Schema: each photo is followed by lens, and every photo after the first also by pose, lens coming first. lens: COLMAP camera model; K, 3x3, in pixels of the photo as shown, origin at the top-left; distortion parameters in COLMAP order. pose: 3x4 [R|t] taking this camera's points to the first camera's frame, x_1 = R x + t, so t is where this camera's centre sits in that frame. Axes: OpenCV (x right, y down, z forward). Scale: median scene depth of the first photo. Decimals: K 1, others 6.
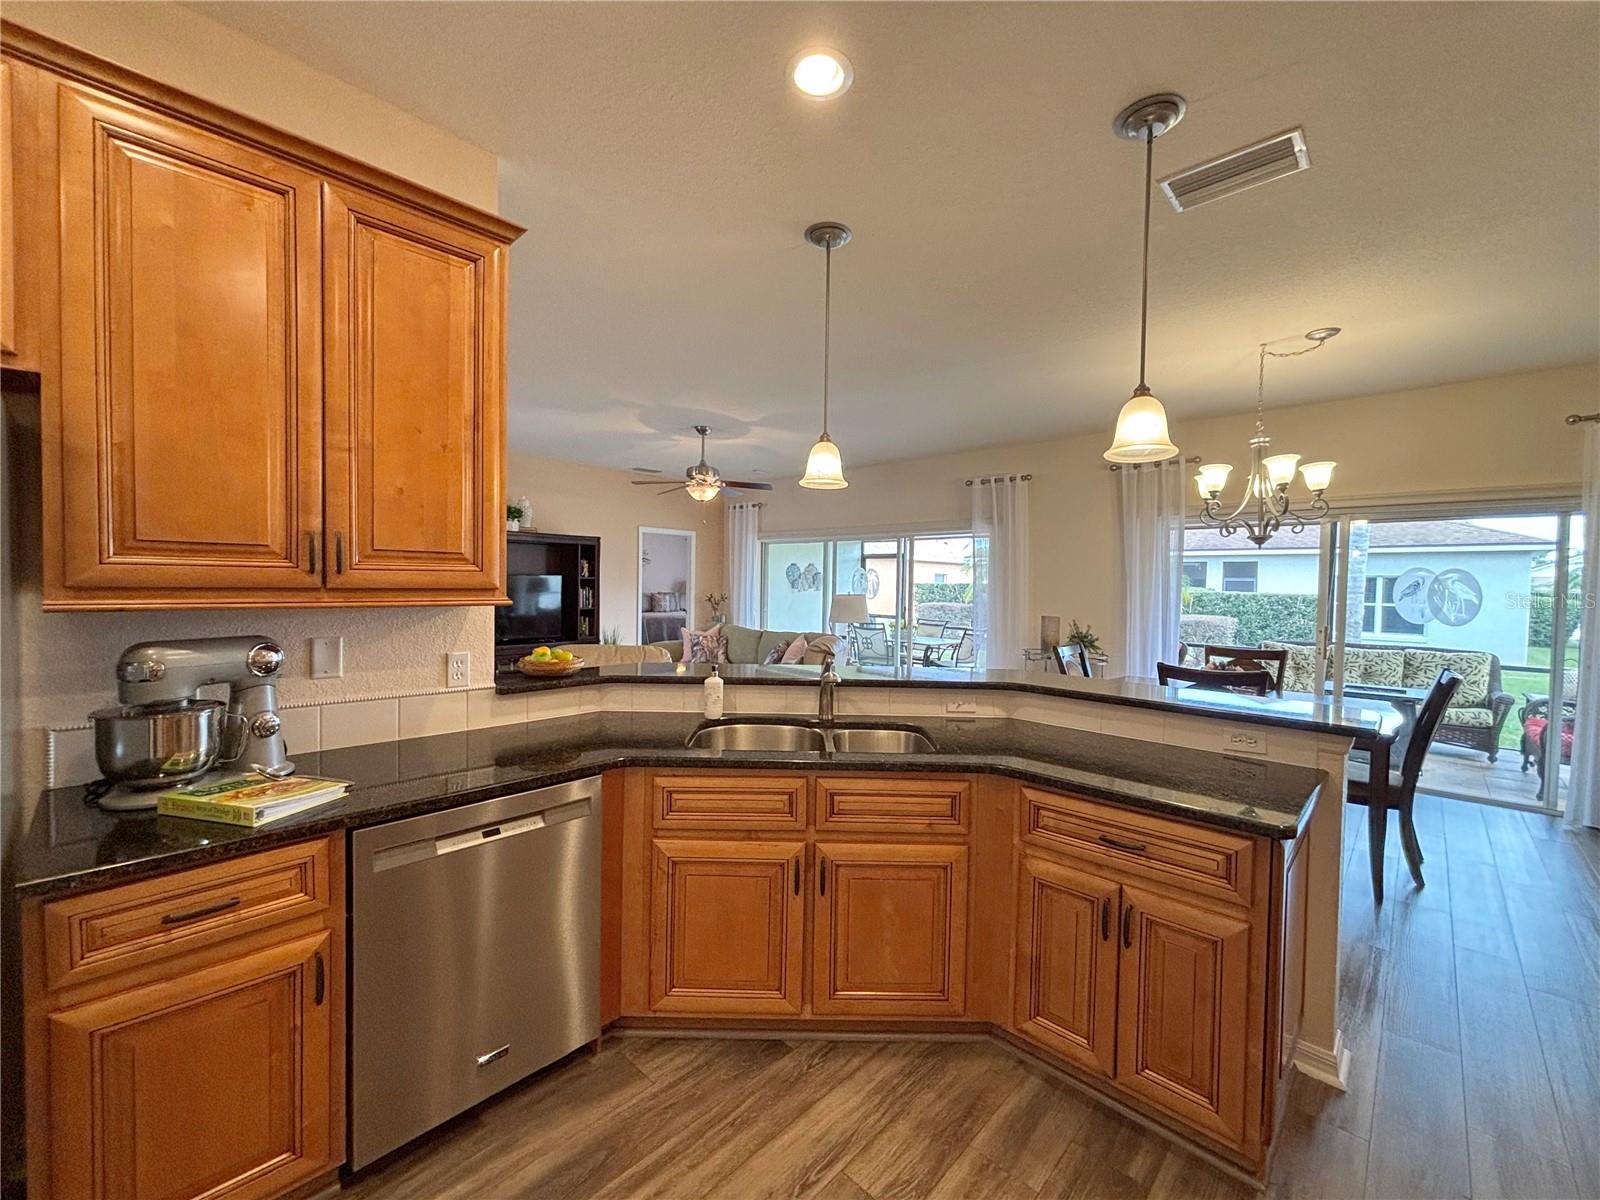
lens RADIAL K [[643.0, 0, 797.4], [0, 643.0, 601.0], [0, 0, 1]] dist [0.000434, -0.000293]
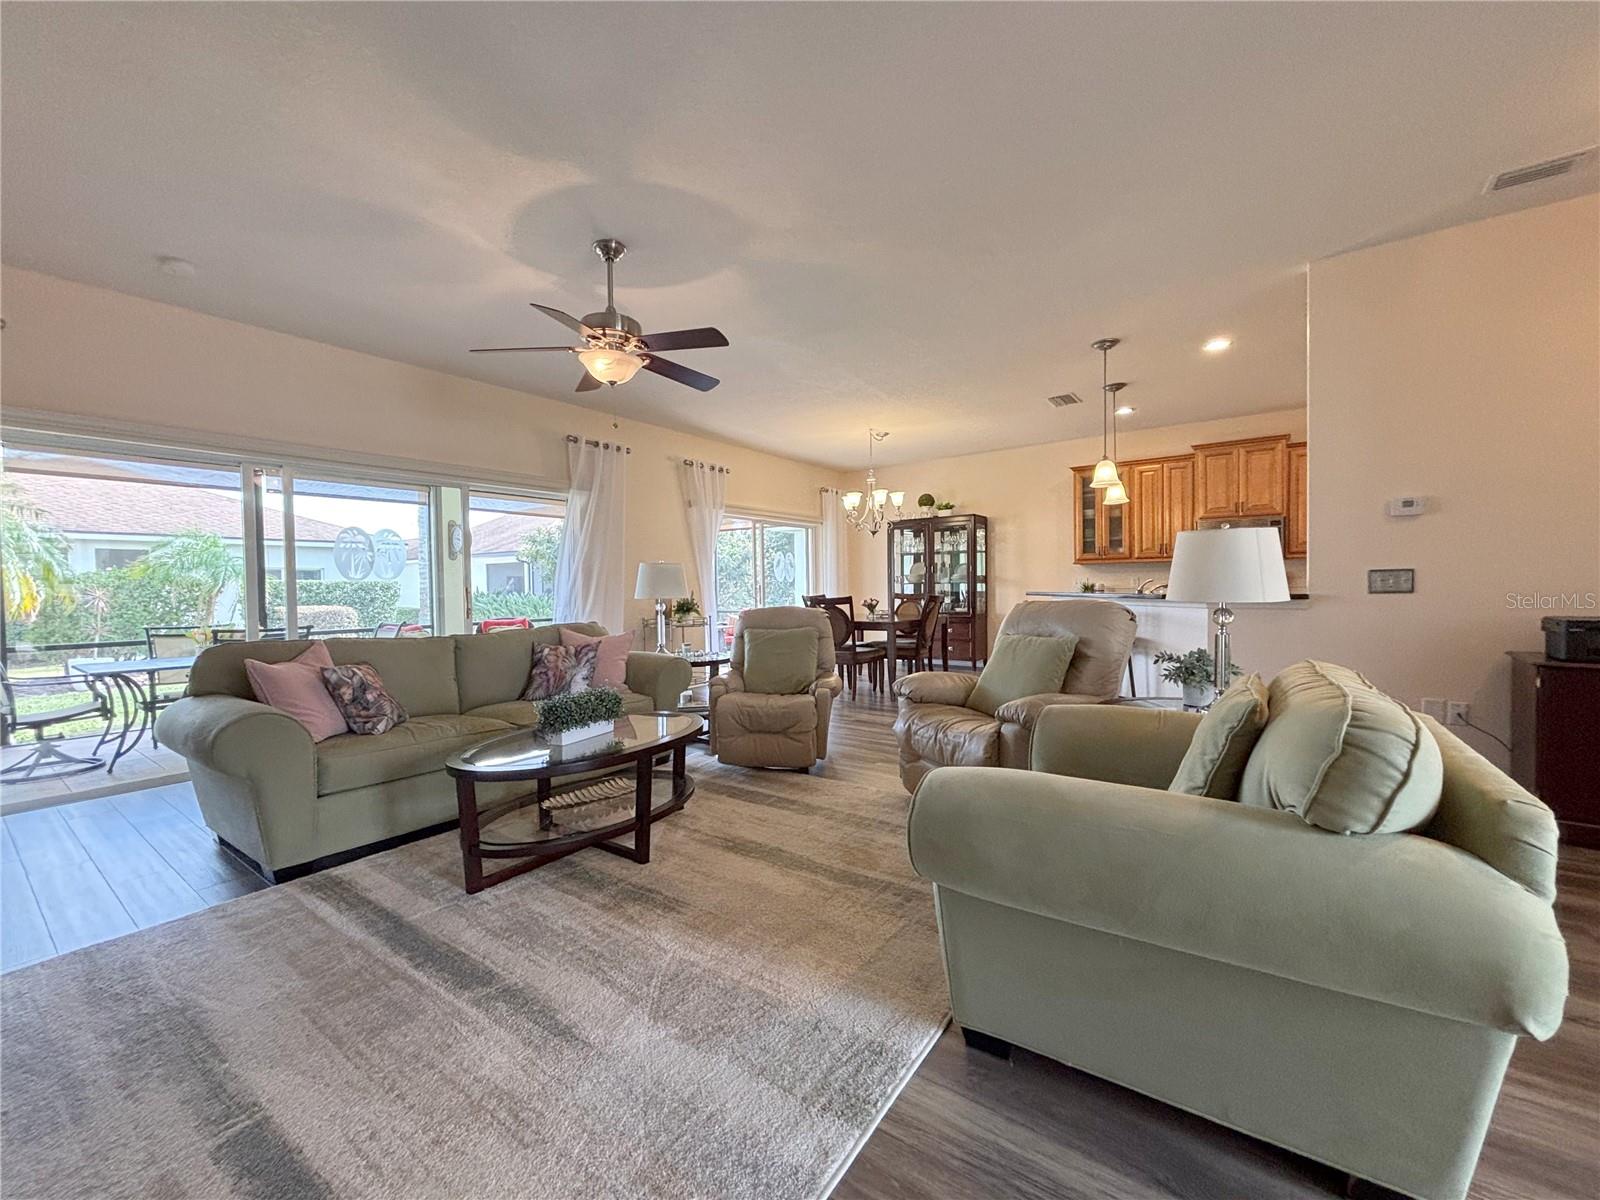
lens RADIAL K [[643.0, 0, 797.4], [0, 643.0, 601.0], [0, 0, 1]] dist [0.000434, -0.000293]
pose [[-0.139132, -0.037198, 0.989575, -0.668331], [0.041895, 0.998178, 0.043412, 0.007516], [-0.989387, 0.047499, -0.137320, 0.885315]]
